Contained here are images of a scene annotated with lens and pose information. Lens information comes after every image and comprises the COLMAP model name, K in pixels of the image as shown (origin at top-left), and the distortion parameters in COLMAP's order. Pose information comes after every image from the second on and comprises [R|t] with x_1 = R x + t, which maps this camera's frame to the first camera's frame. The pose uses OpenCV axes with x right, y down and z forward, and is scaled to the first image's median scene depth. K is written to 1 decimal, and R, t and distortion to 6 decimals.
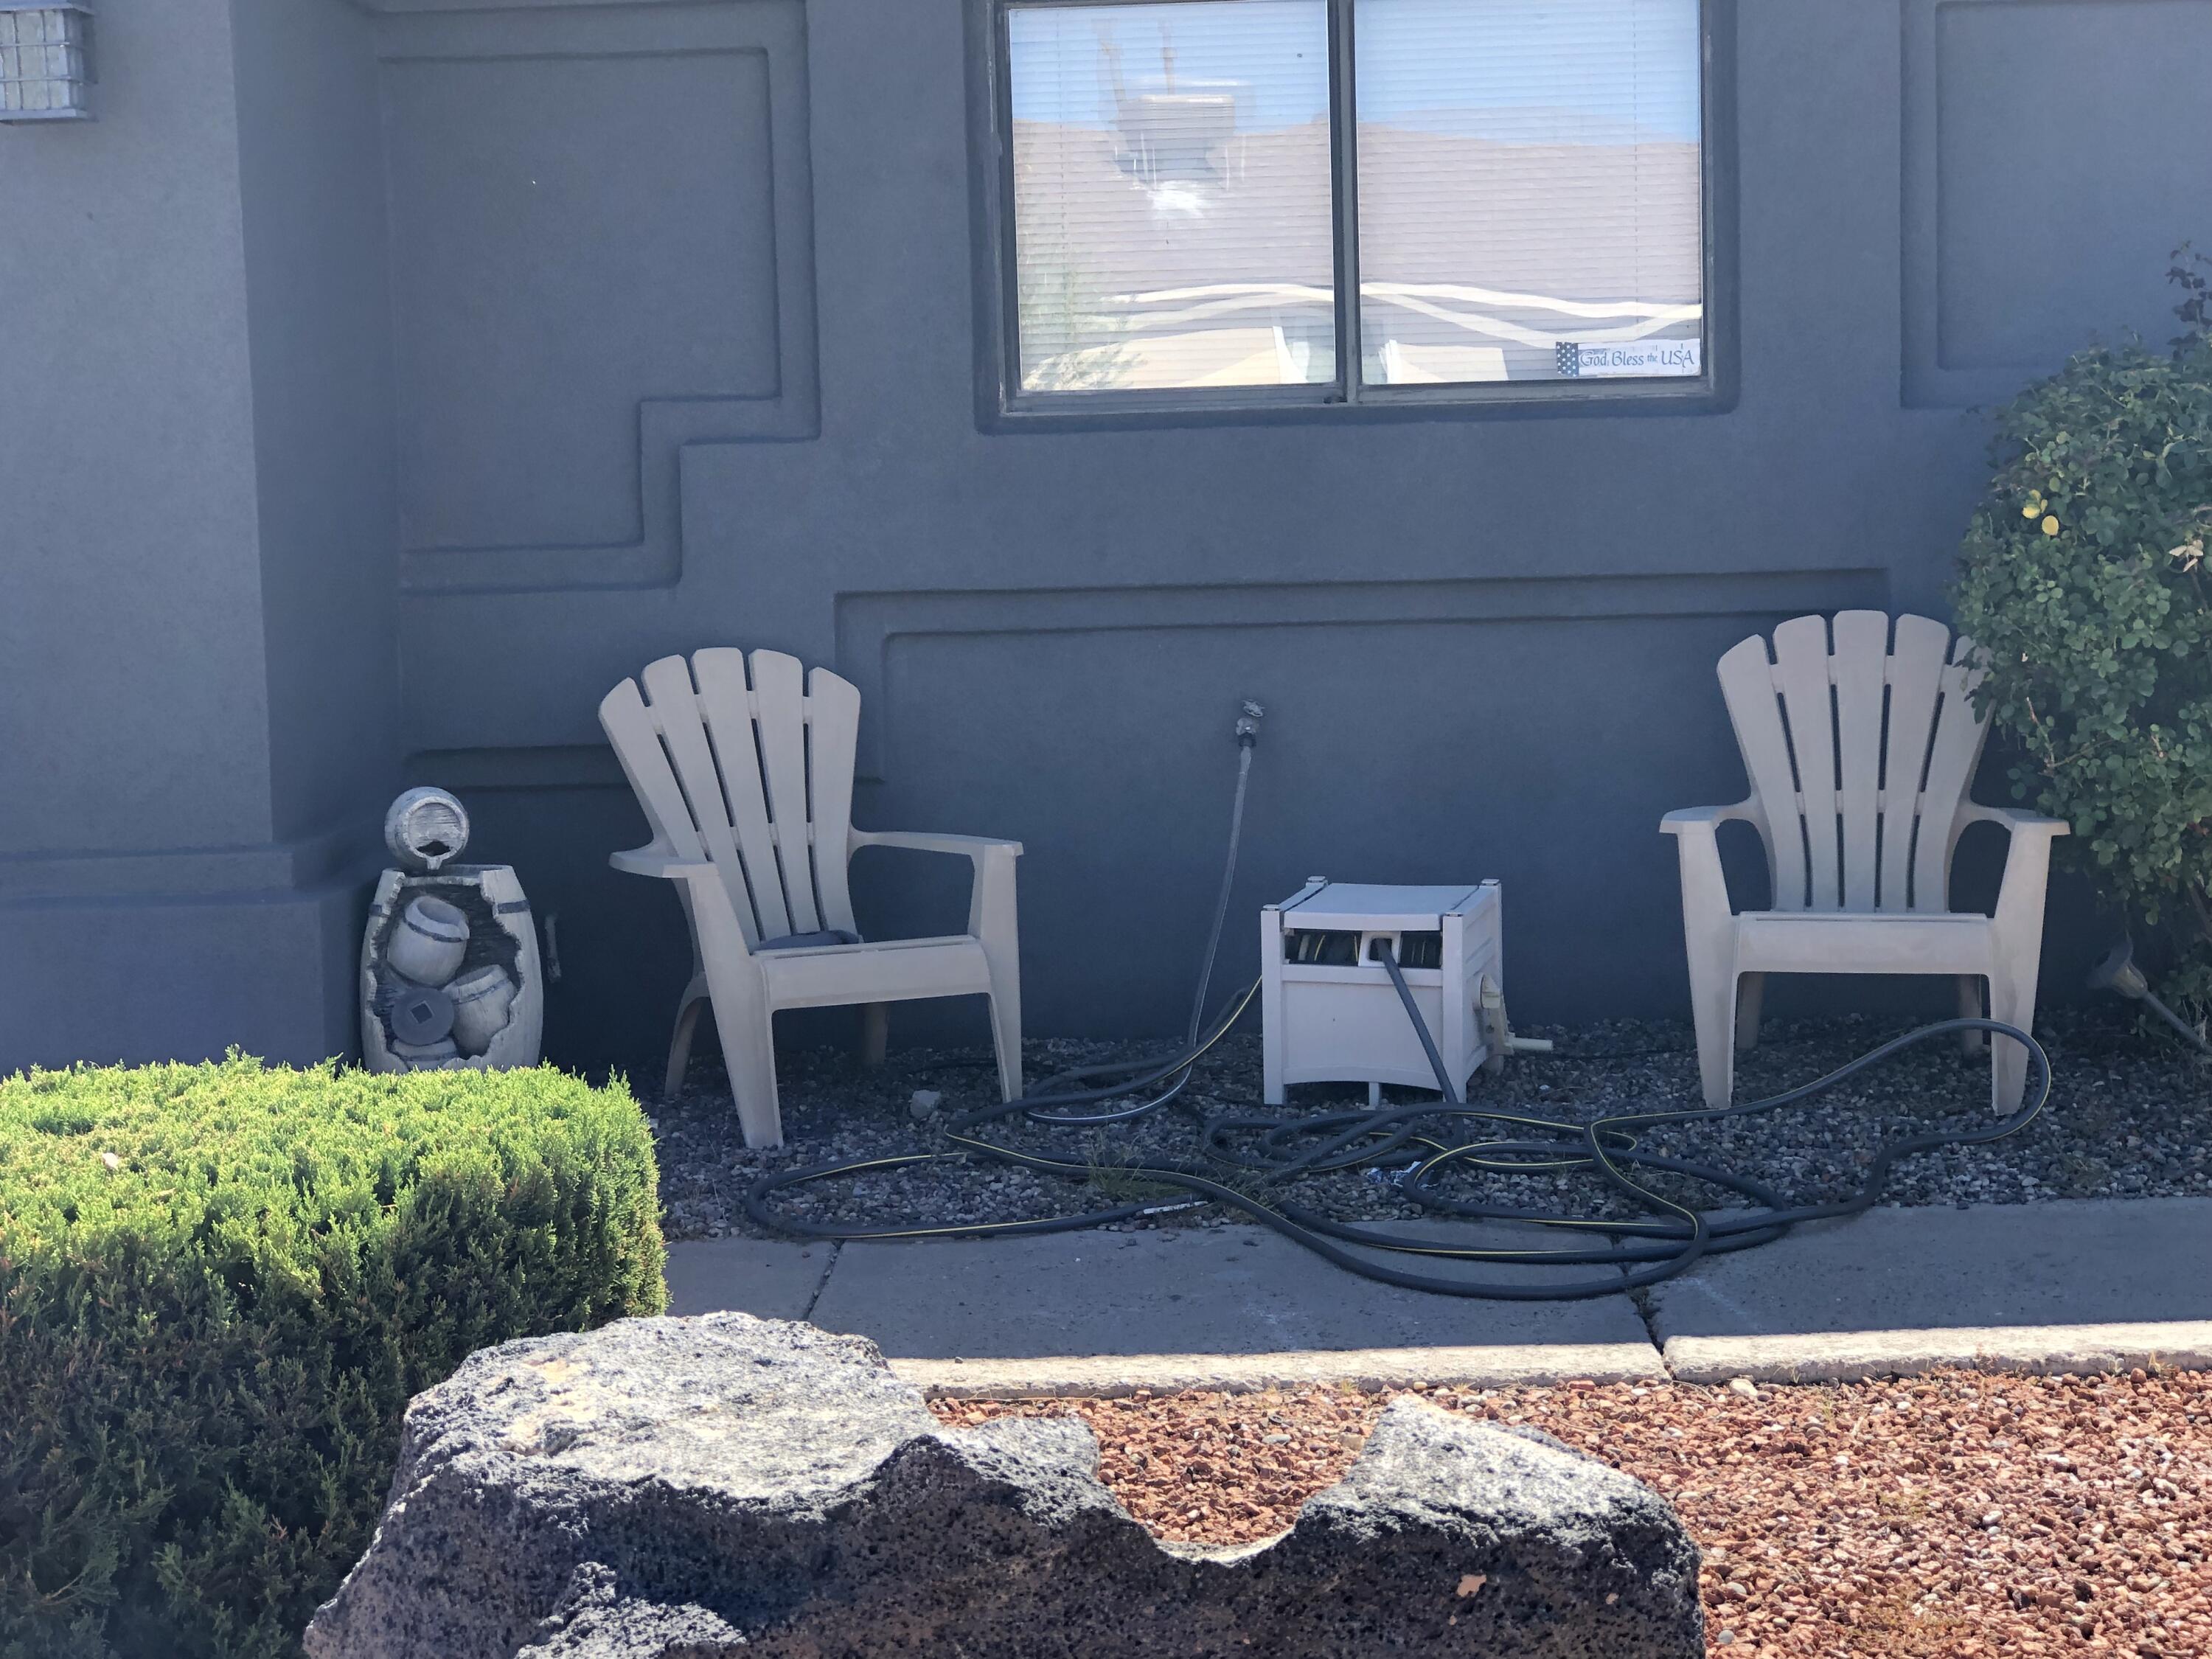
lens RADIAL K [[3883.1, 0, 1106.0], [0, 3883.1, 829.5], [0, 0, 1]] dist [-0.134759, 2.124741]
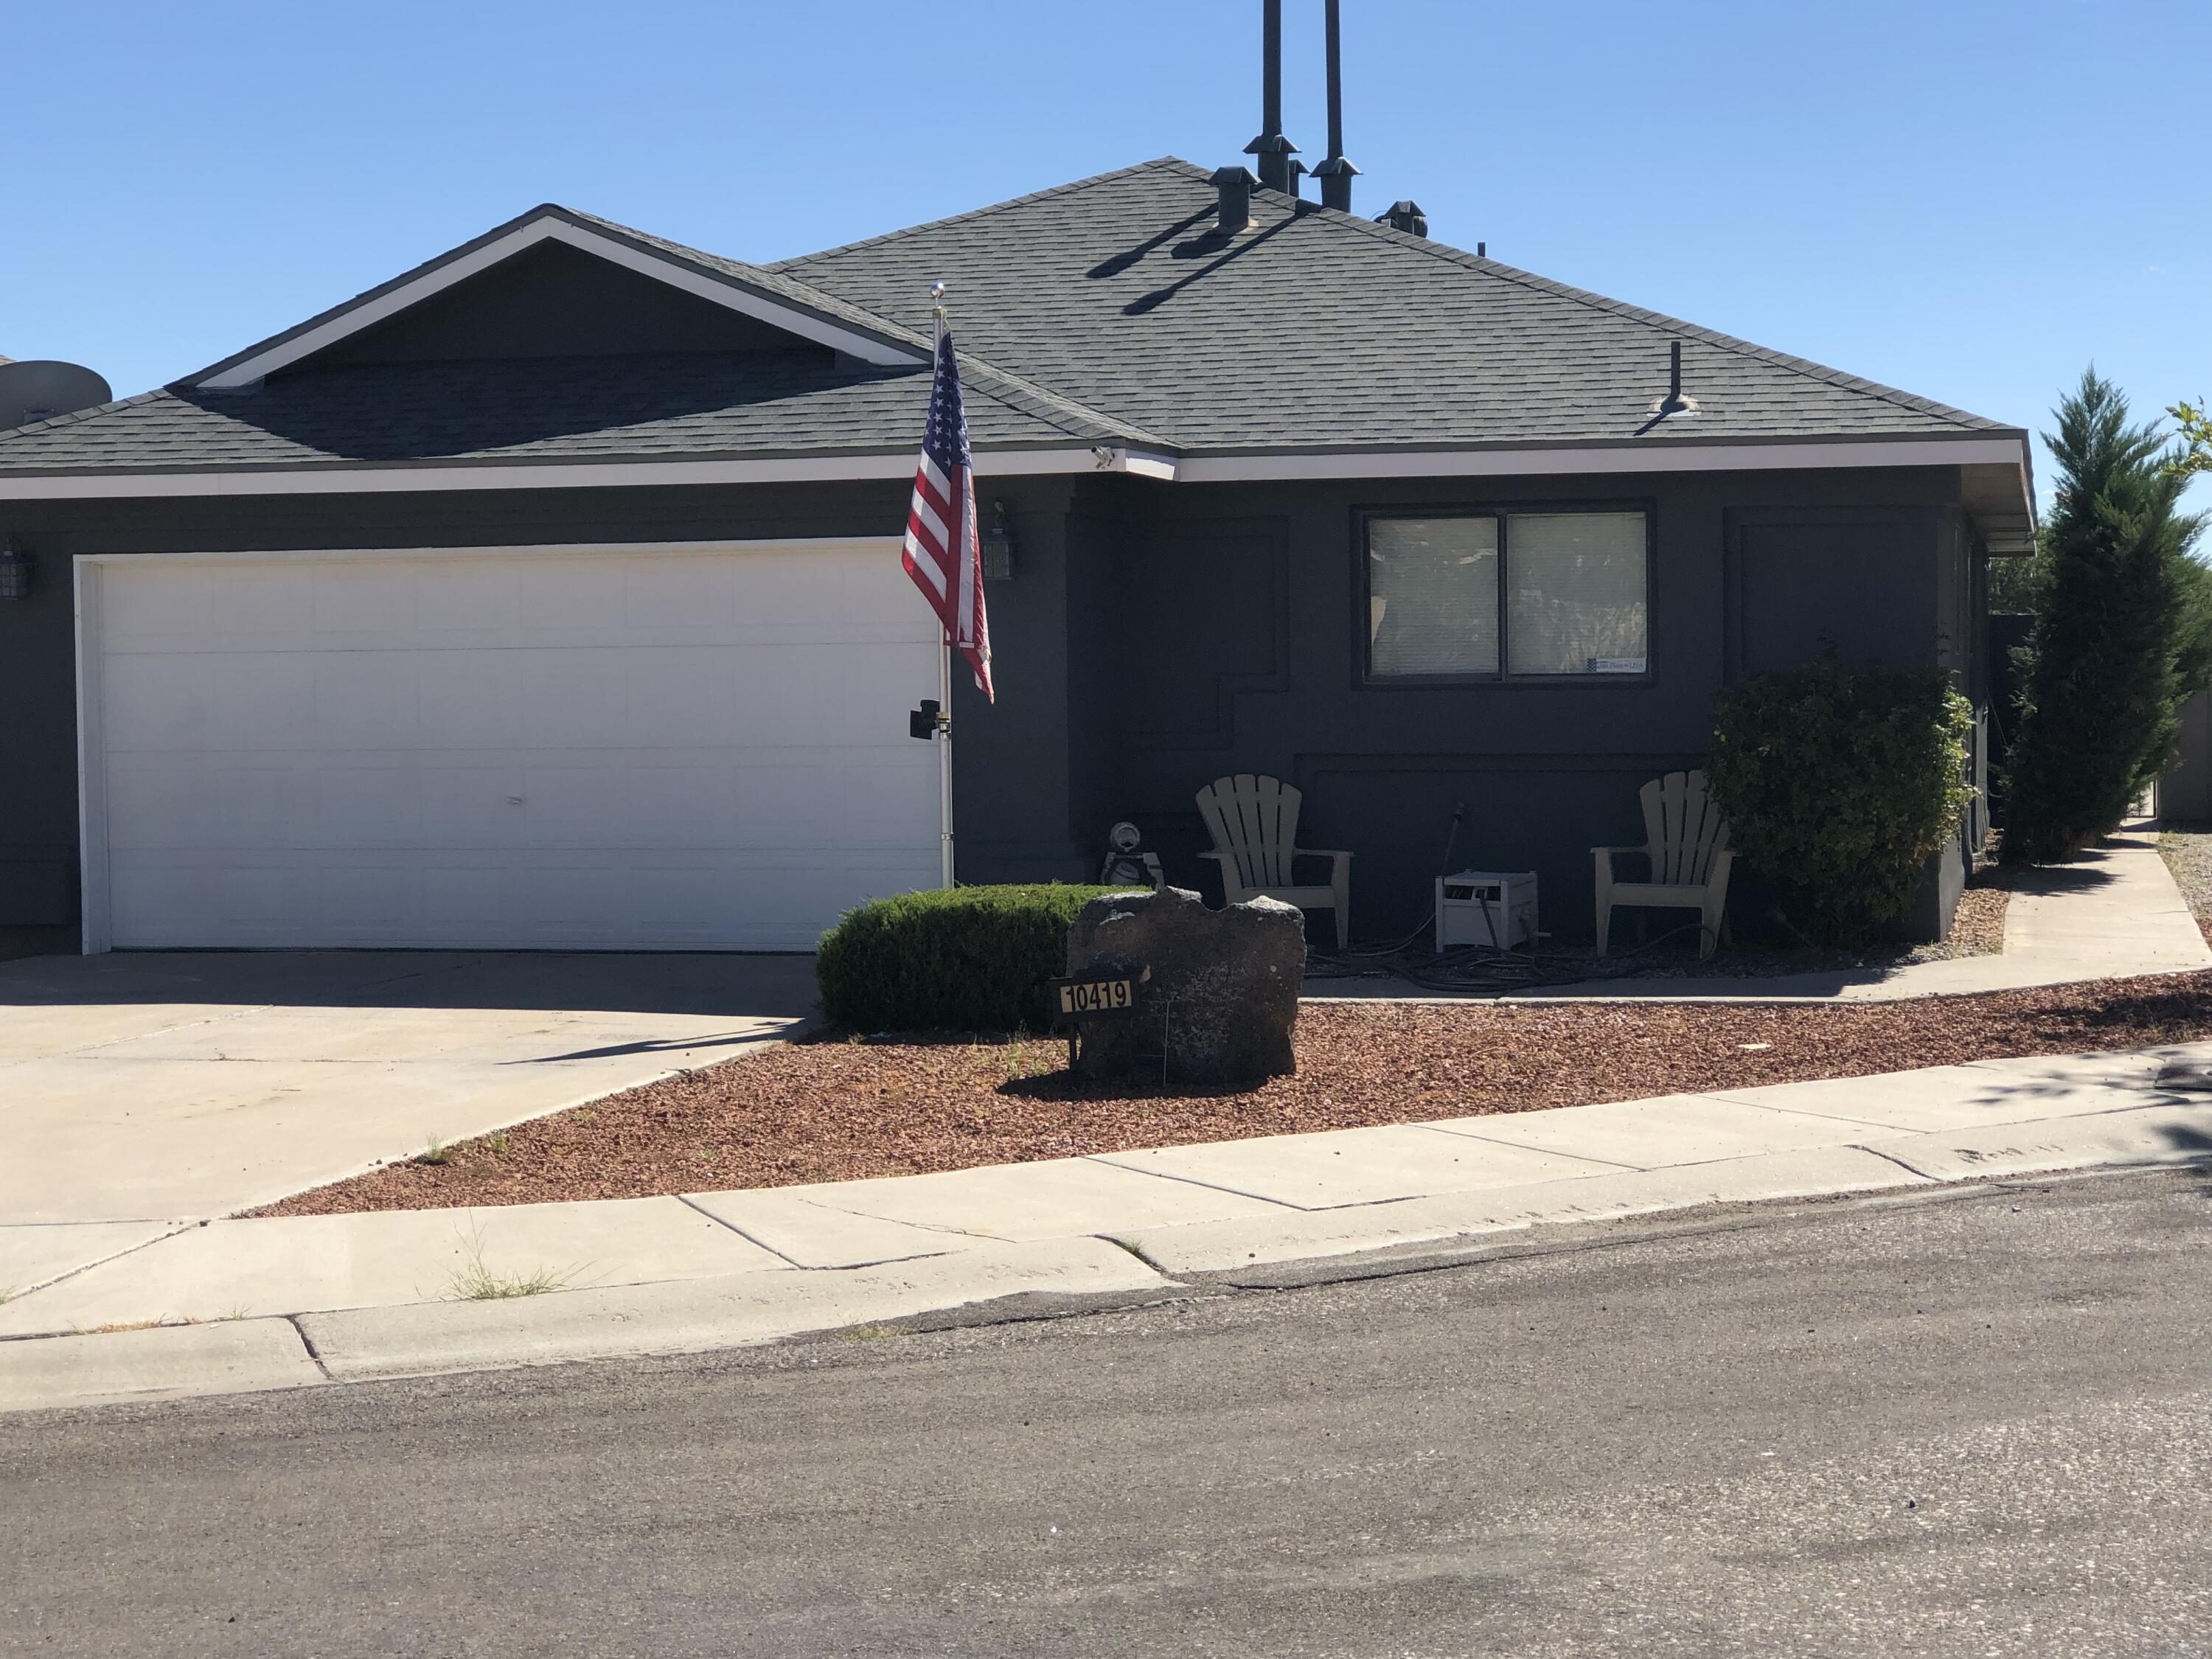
lens RADIAL K [[3883.1, 0, 1106.0], [0, 3883.1, 829.5], [0, 0, 1]] dist [-0.134759, 2.124741]
pose [[0.978568, 0.026428, -0.204221, 0.351980], [-0.035498, 0.998533, -0.040875, 0.102254], [0.202842, 0.047249, 0.978071, -1.591300]]
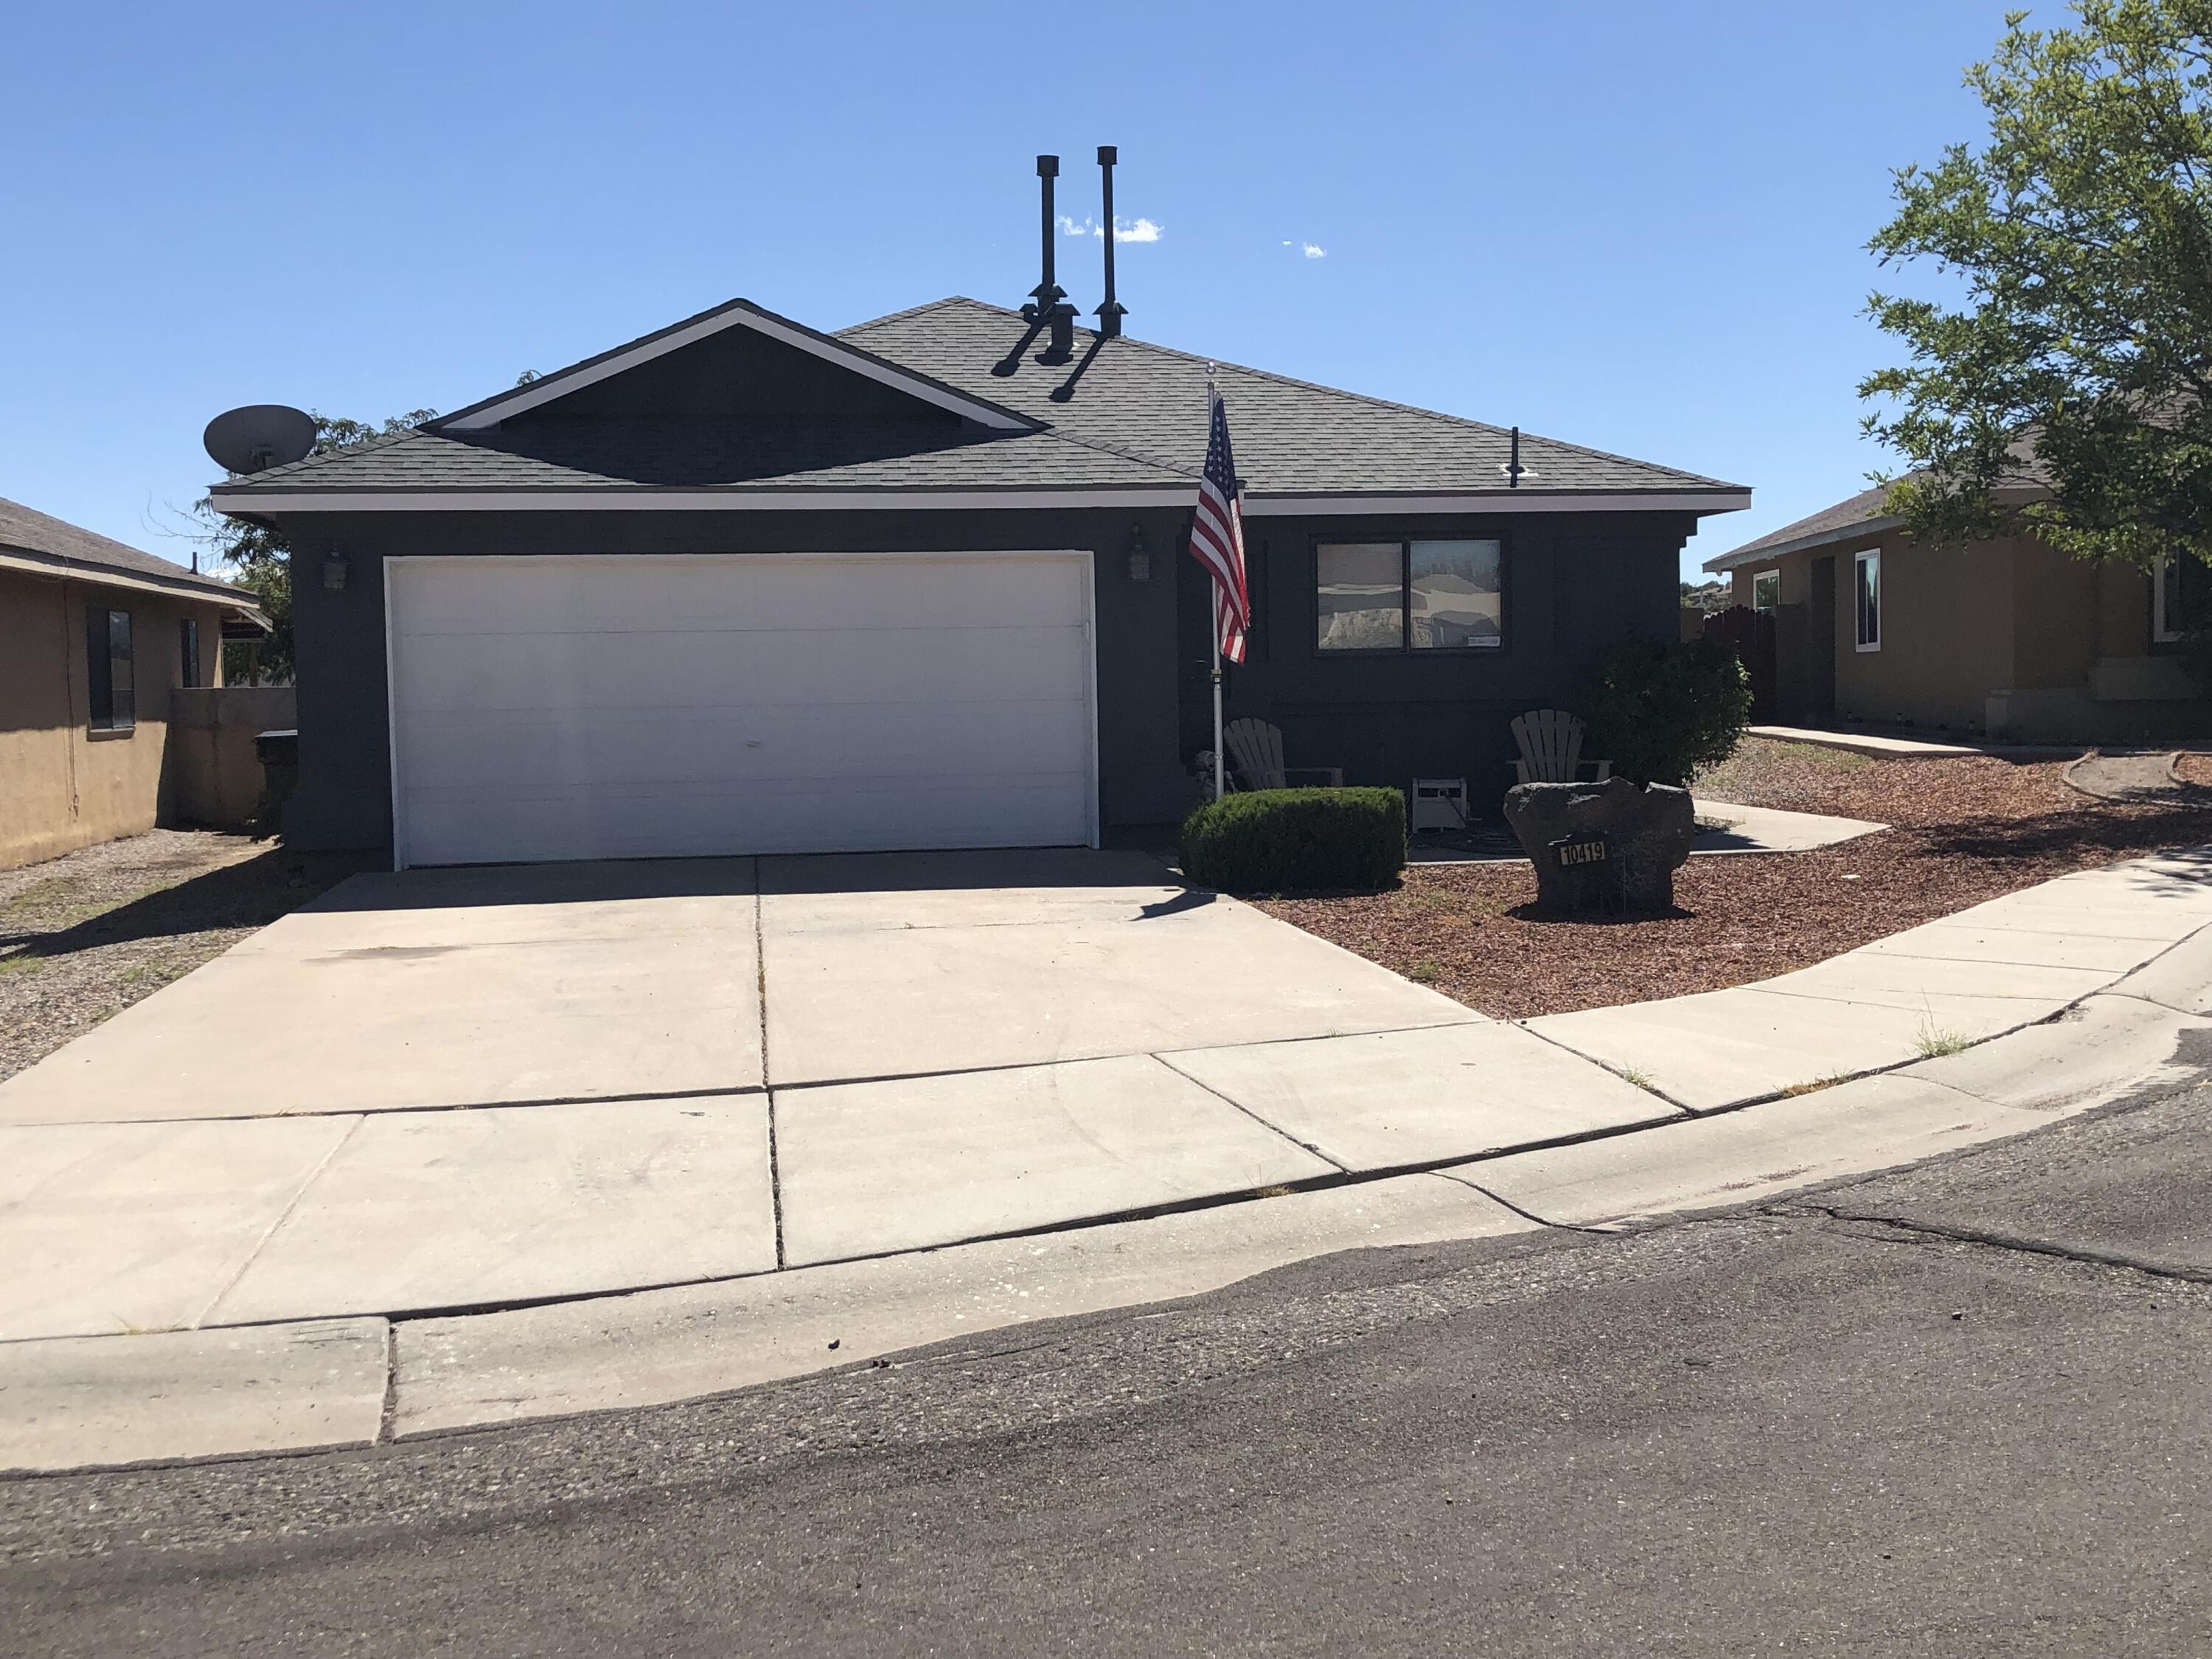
lens RADIAL K [[2516.4, 0, 1106.0], [0, 2516.4, 829.5], [0, 0, 1]] dist [0.086782, -0.000063]
pose [[0.979953, -0.000896, 0.199228, -0.760767], [0.007618, 0.999427, -0.032979, 0.147206], [-0.199085, 0.033835, 0.979398, -1.405923]]
